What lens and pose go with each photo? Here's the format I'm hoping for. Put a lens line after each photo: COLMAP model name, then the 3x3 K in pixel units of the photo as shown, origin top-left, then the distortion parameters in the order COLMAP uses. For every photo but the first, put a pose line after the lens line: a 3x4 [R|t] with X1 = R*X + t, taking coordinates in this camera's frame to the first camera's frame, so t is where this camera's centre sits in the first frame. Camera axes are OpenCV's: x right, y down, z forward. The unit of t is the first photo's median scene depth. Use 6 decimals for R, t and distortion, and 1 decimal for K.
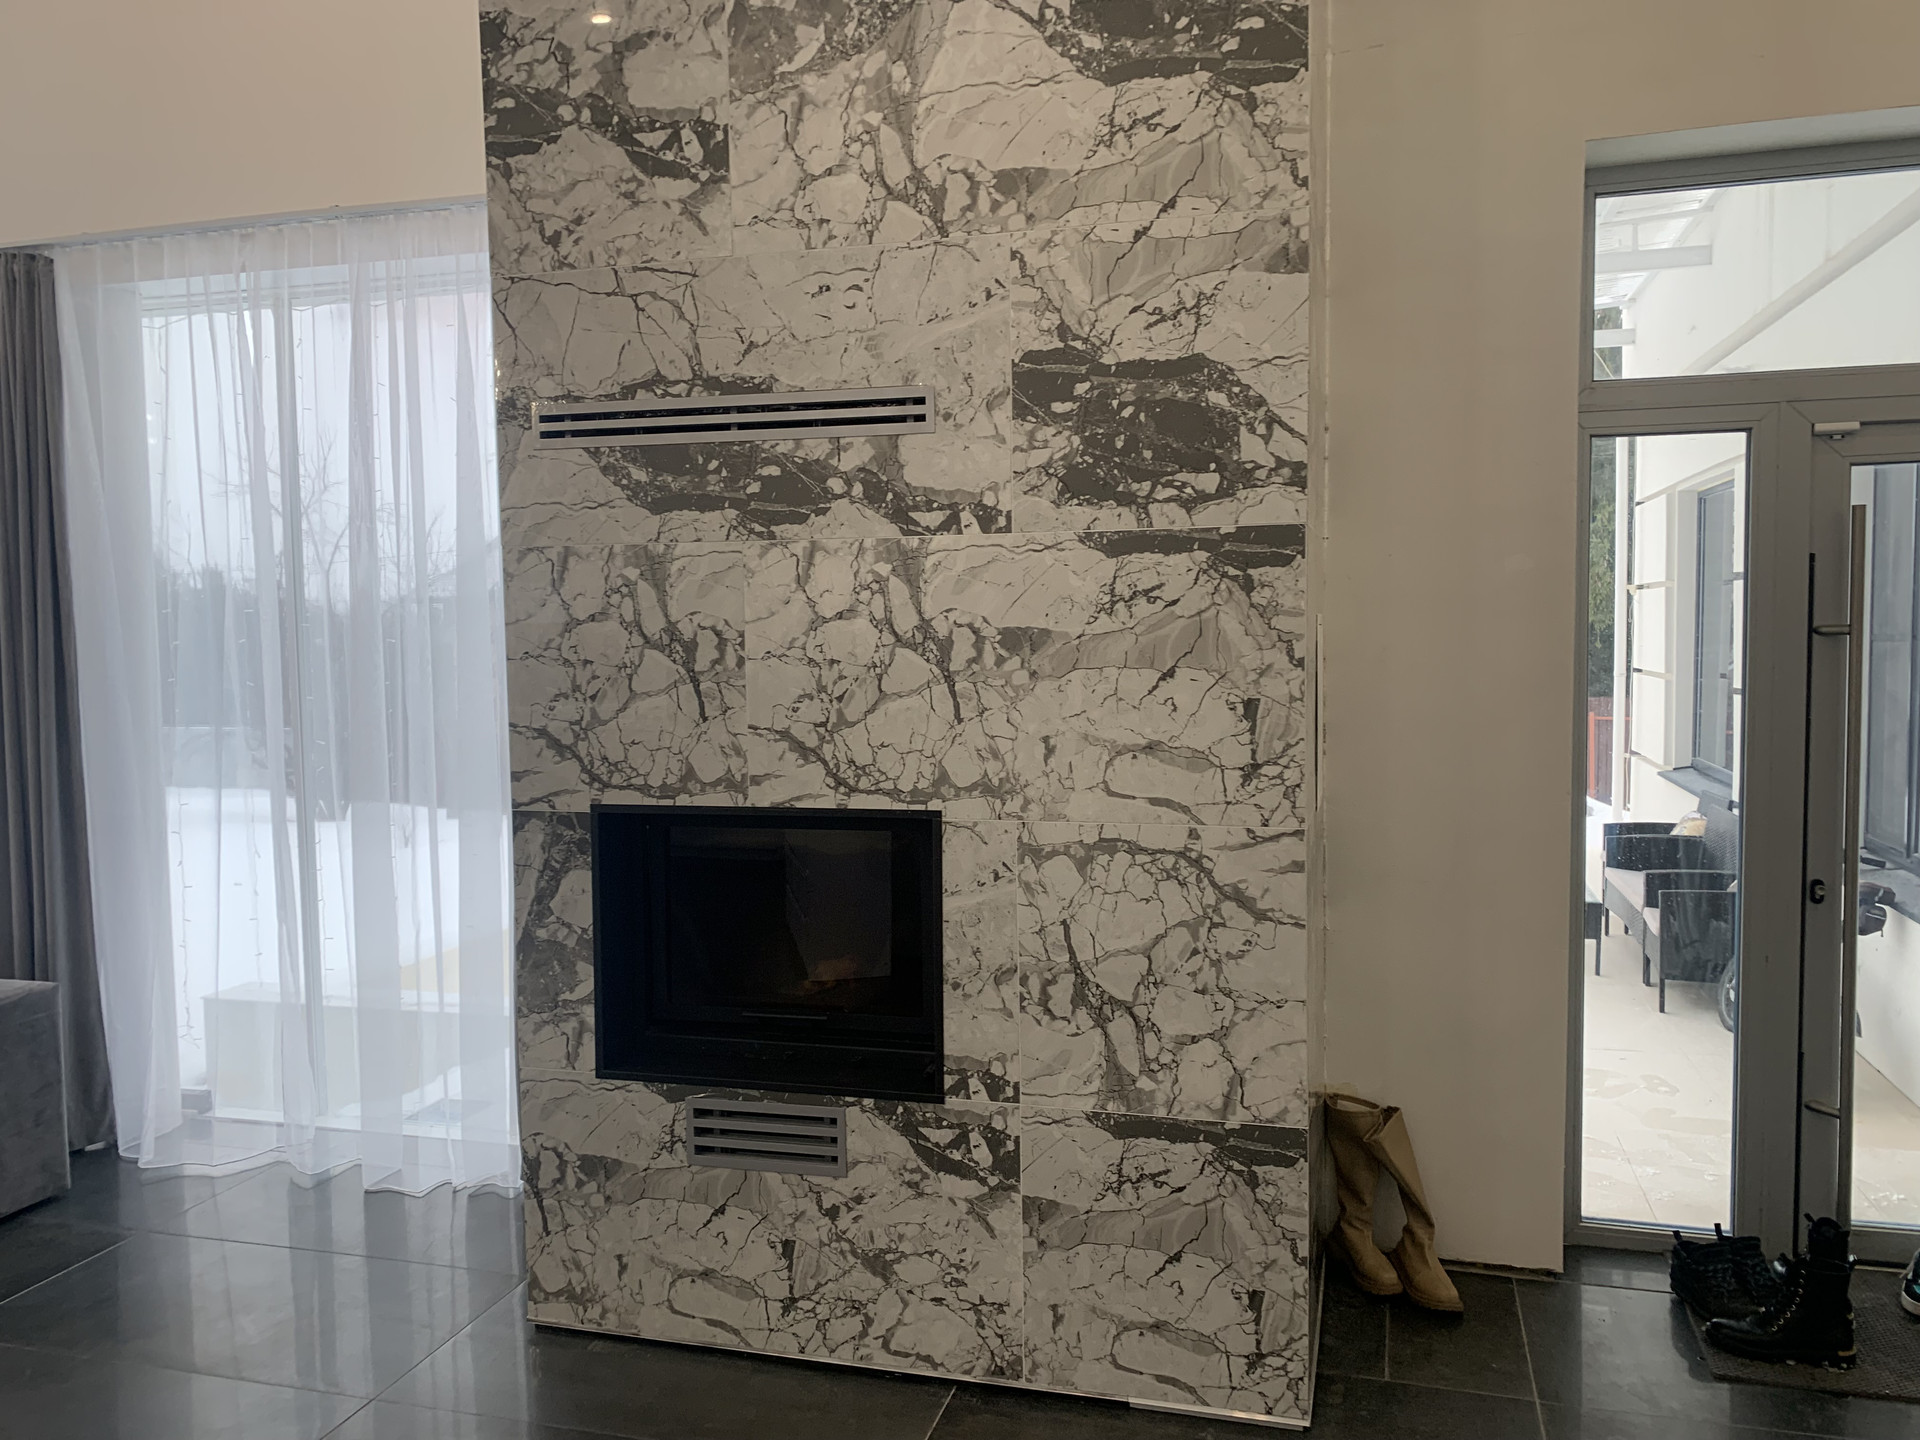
lens RADIAL K [[1459.1, 0, 972.0], [0, 1459.1, 717.3], [0, 0, 1]] dist [0.044541, -0.044790]
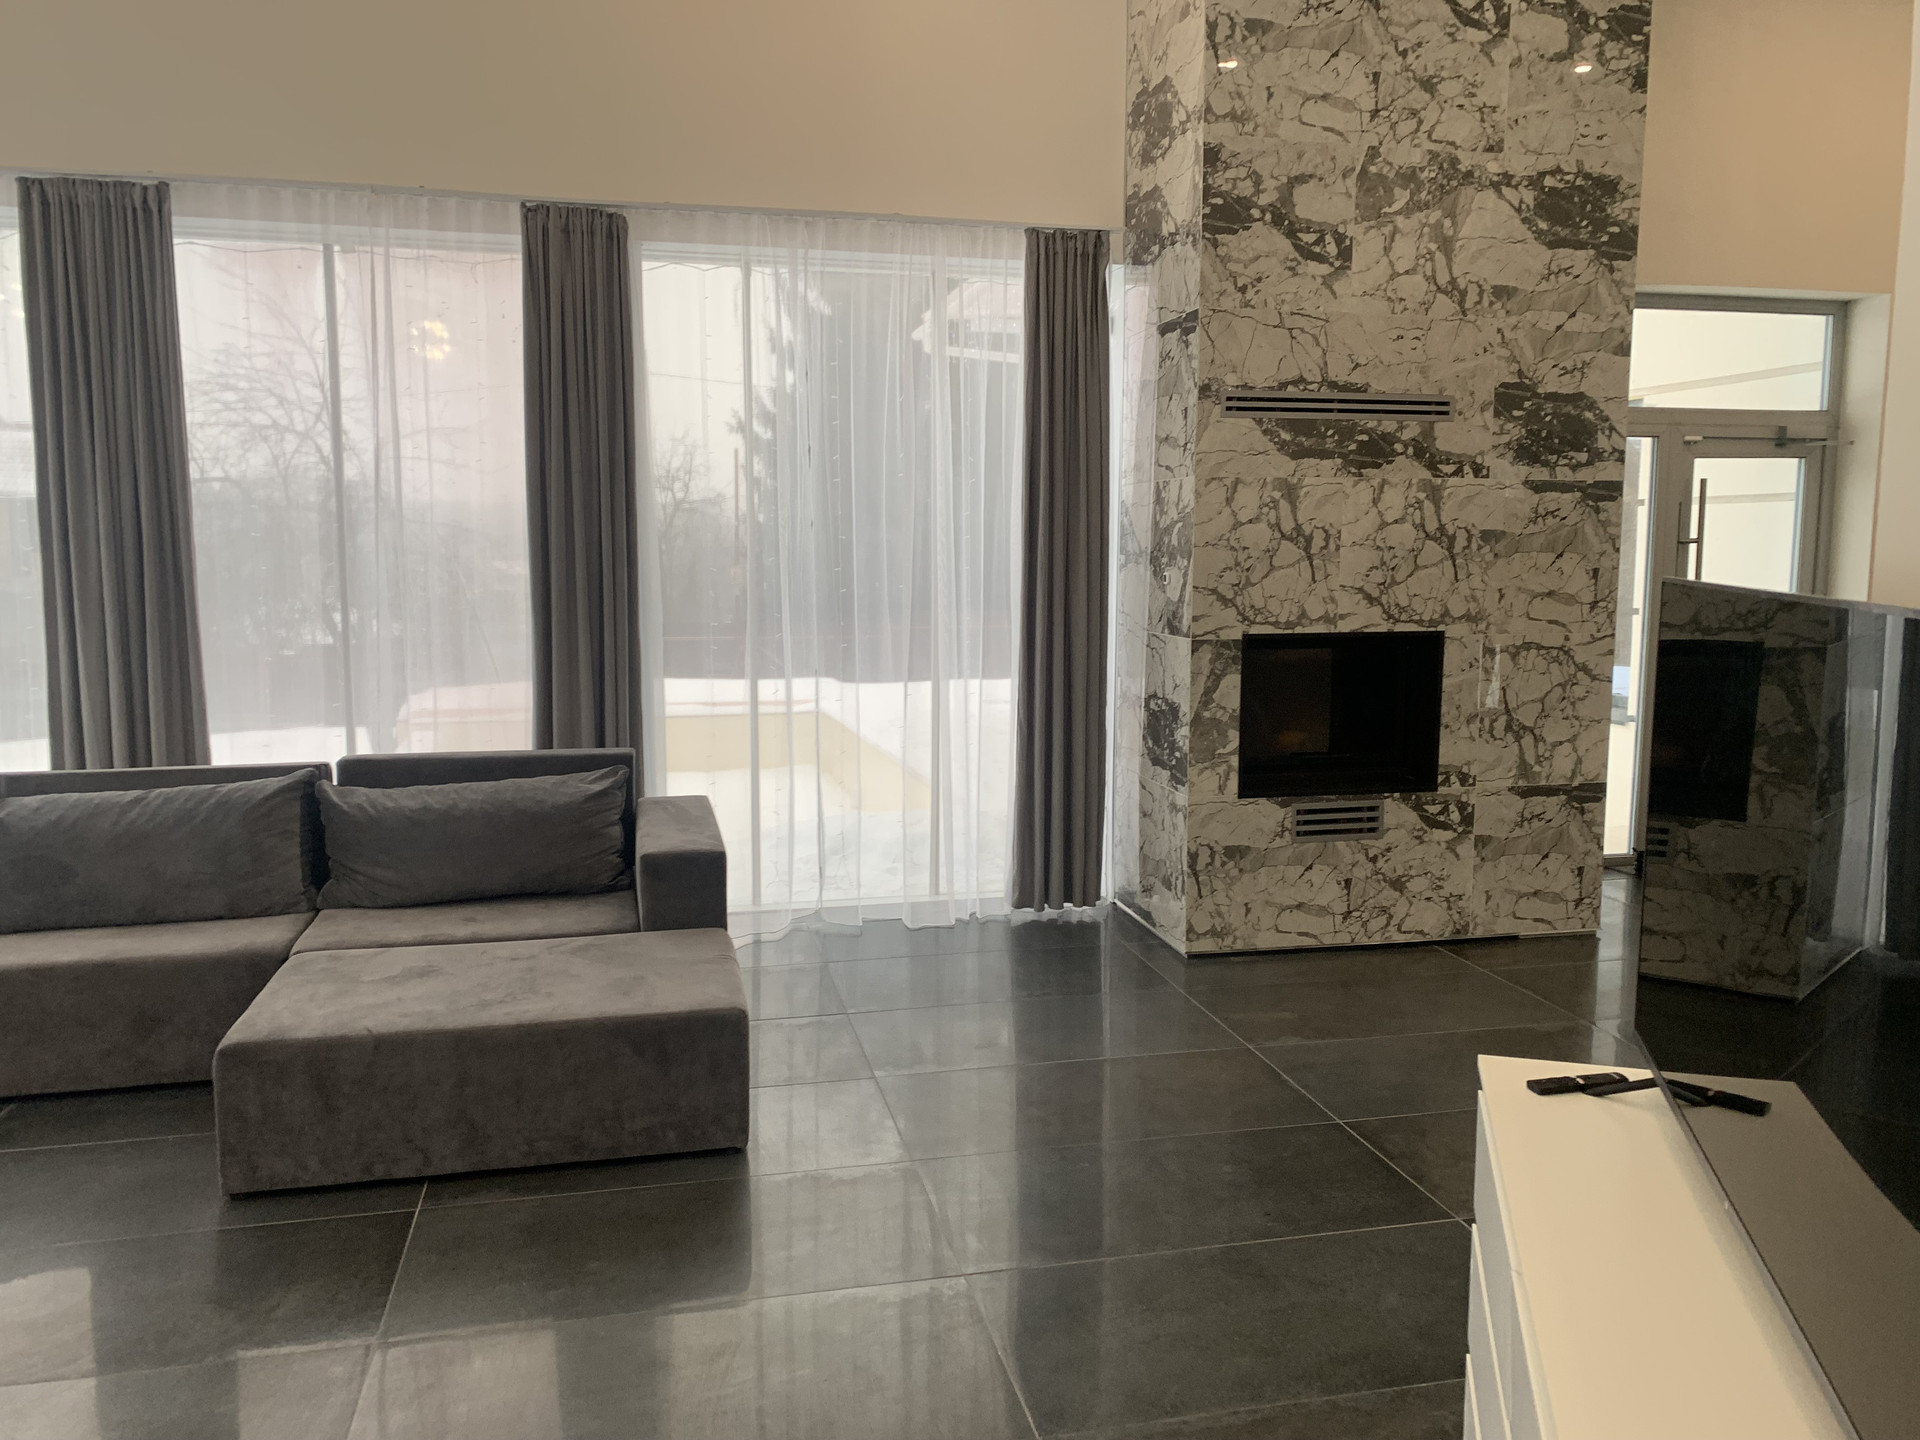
lens RADIAL K [[1459.1, 0, 1001.7], [0, 1459.1, 716.5], [0, 0, 1]] dist [0.044541, -0.044790]
pose [[0.875875, -0.038445, 0.481003, -1.394441], [0.015930, 0.998582, 0.050806, 0.069802], [-0.482274, -0.036837, 0.875245, -0.344933]]
